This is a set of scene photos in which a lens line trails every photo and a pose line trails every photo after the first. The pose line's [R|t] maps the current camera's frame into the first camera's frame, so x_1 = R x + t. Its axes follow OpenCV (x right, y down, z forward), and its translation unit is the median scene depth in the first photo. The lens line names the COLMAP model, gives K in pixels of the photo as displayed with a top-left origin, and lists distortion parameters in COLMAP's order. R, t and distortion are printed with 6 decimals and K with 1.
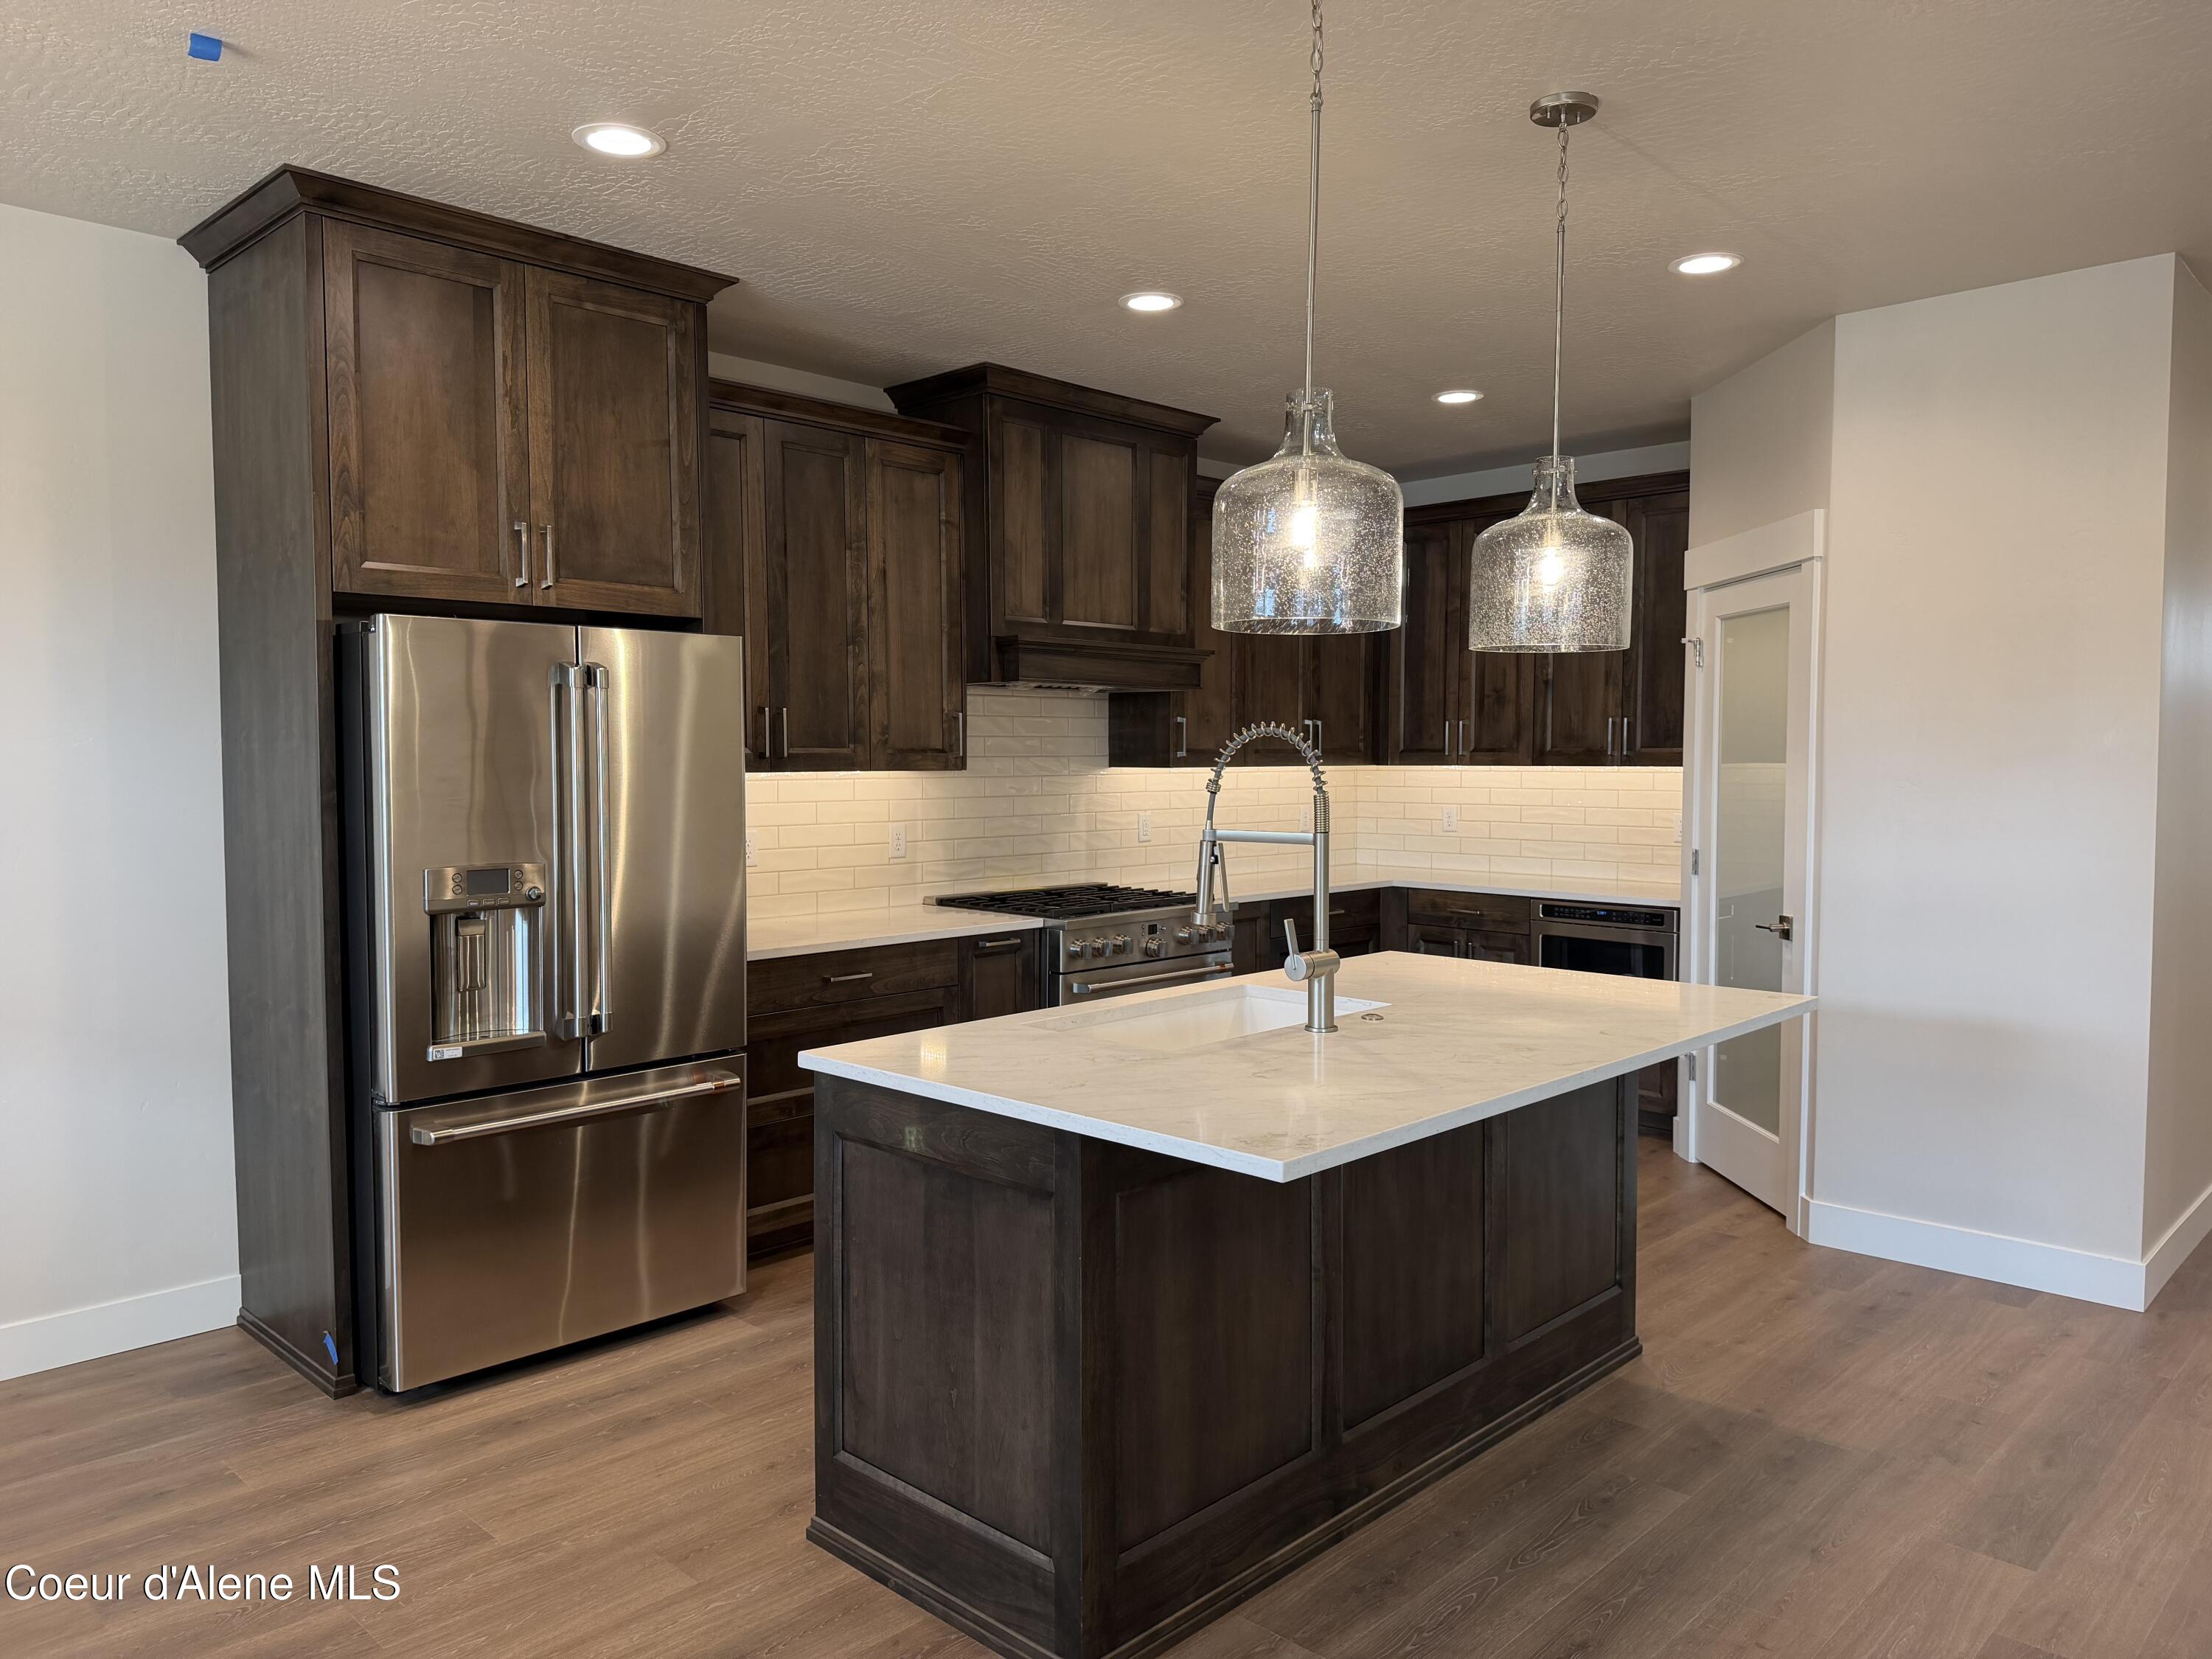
lens RADIAL K [[1530.2, 0, 1103.6], [0, 1530.2, 837.1], [0, 0, 1]] dist [0.089780, -0.118316]
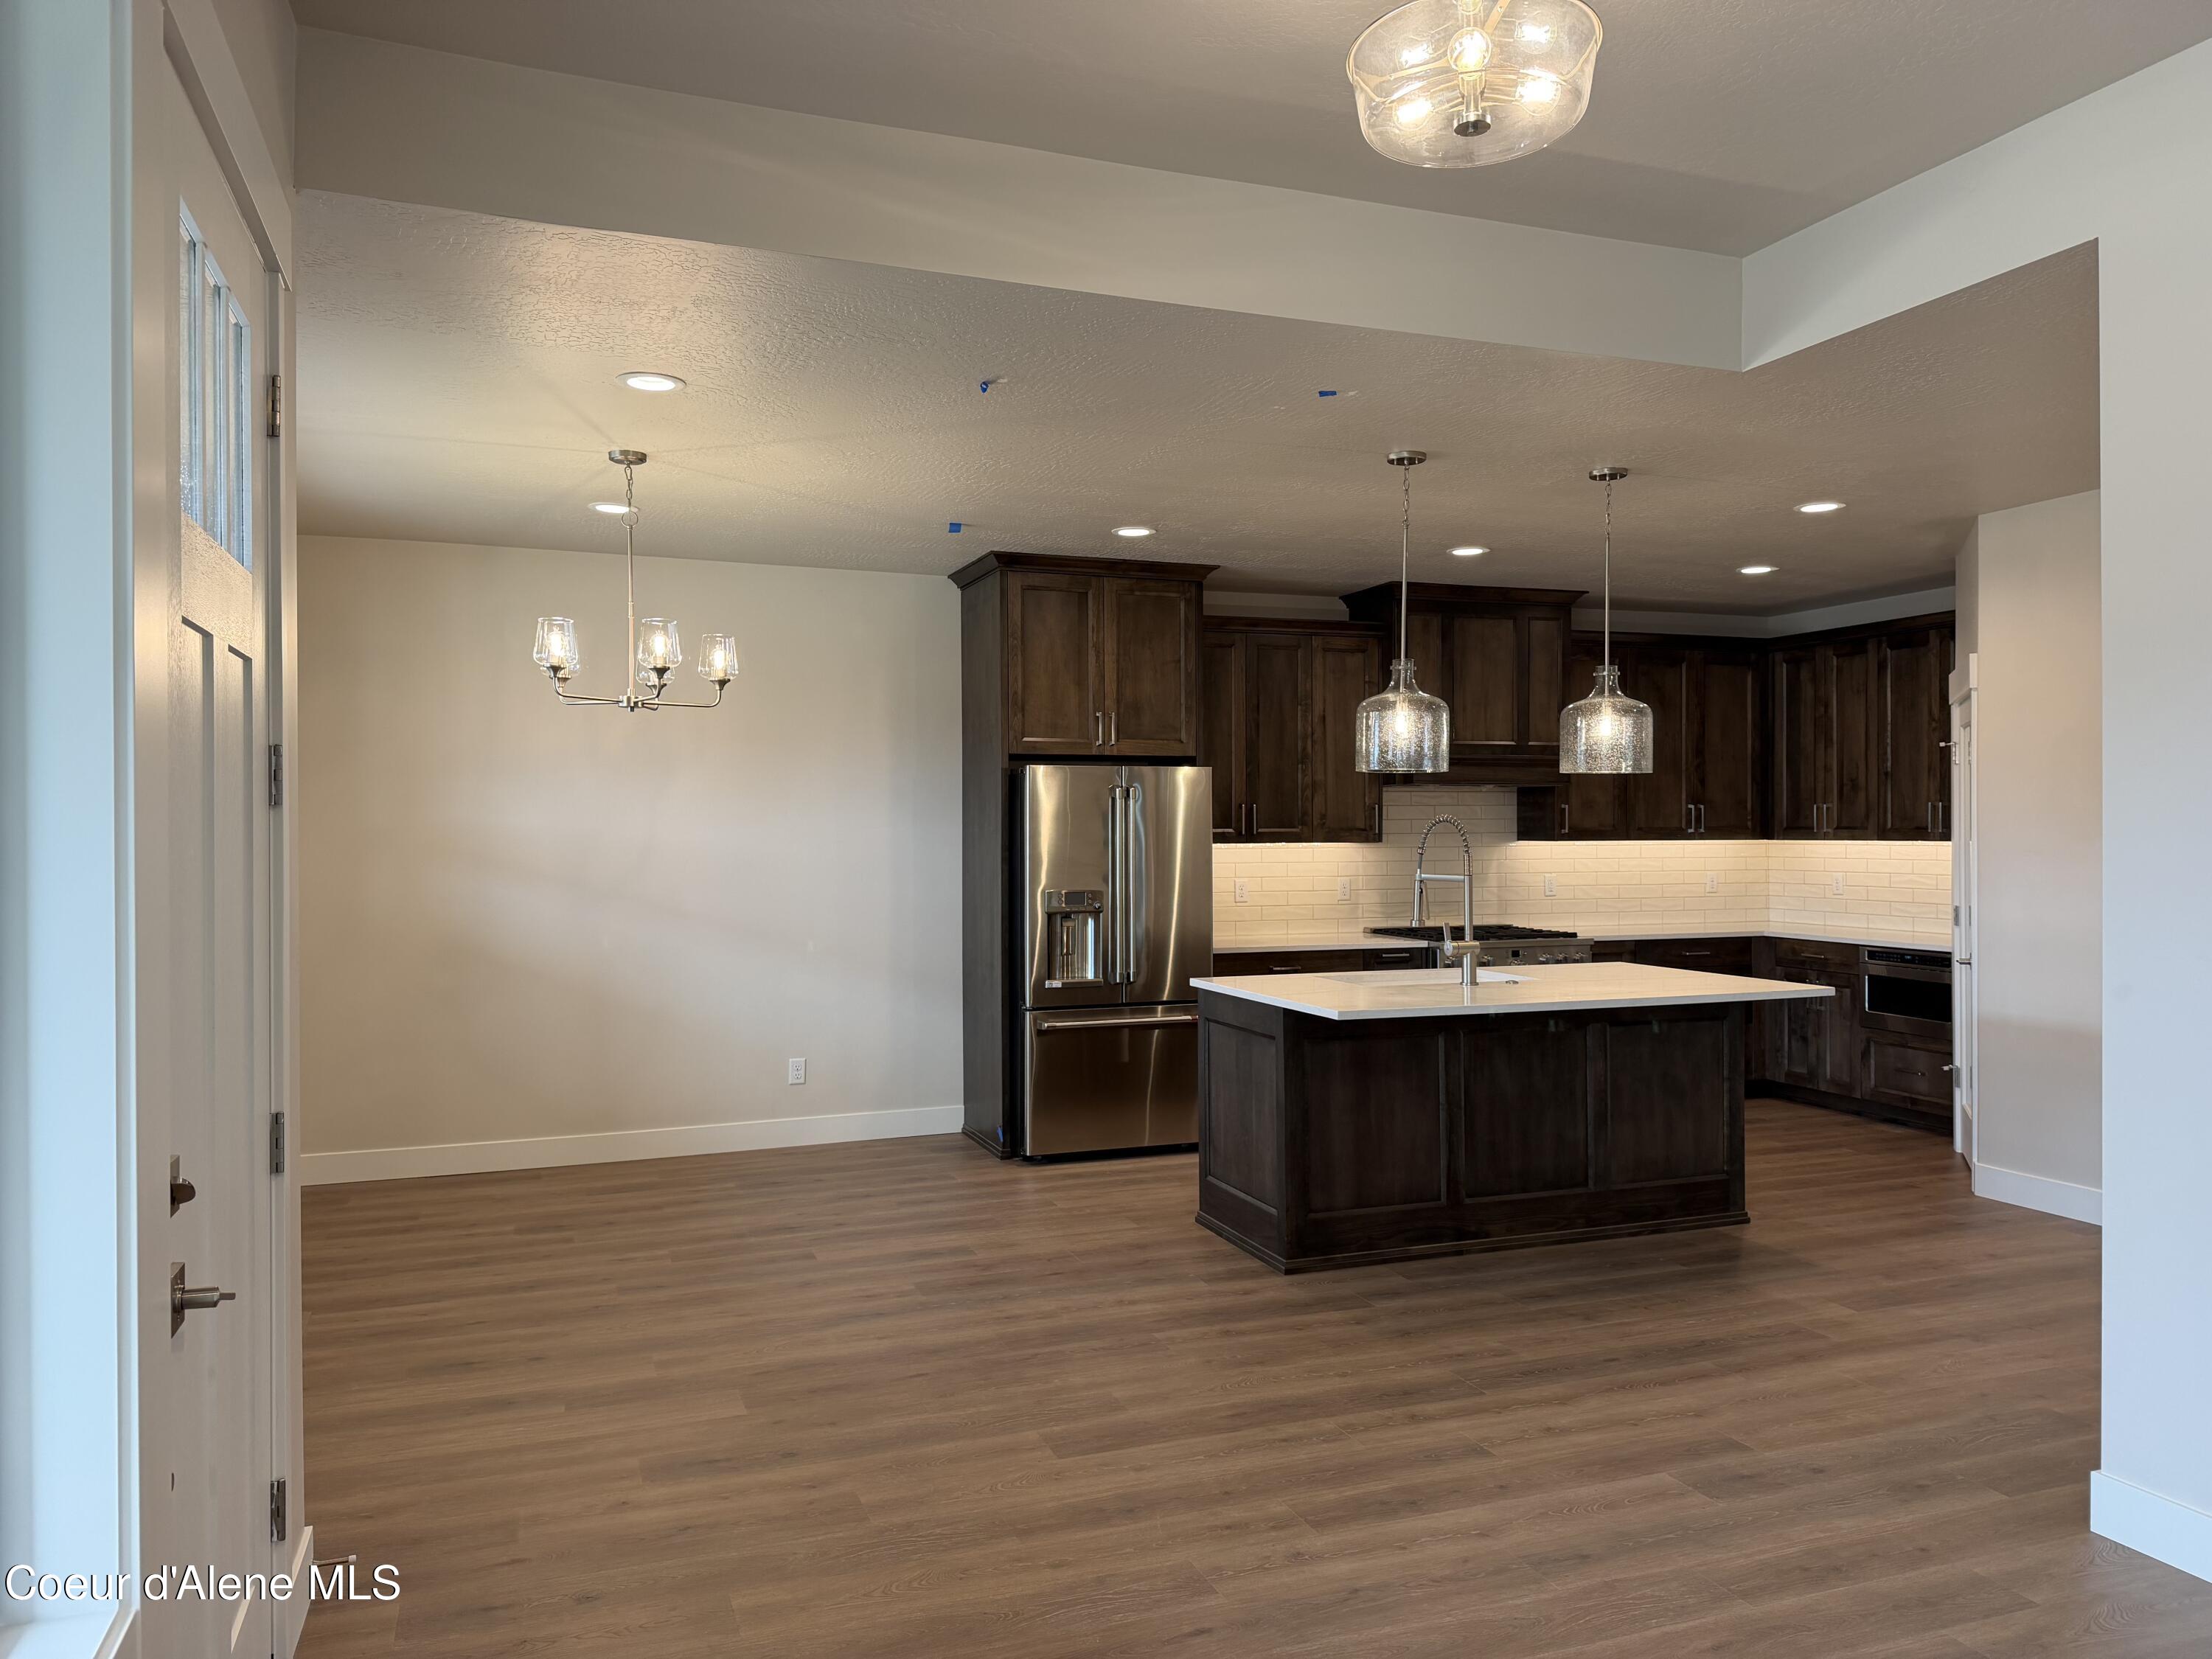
lens RADIAL K [[1530.2, 0, 1103.6], [0, 1530.2, 837.1], [0, 0, 1]] dist [0.089780, -0.118316]
pose [[0.903543, -0.000787, -0.428497, 0.420629], [-0.020436, 0.998781, -0.044927, 0.033496], [0.428010, 0.049351, 0.902426, -0.663164]]
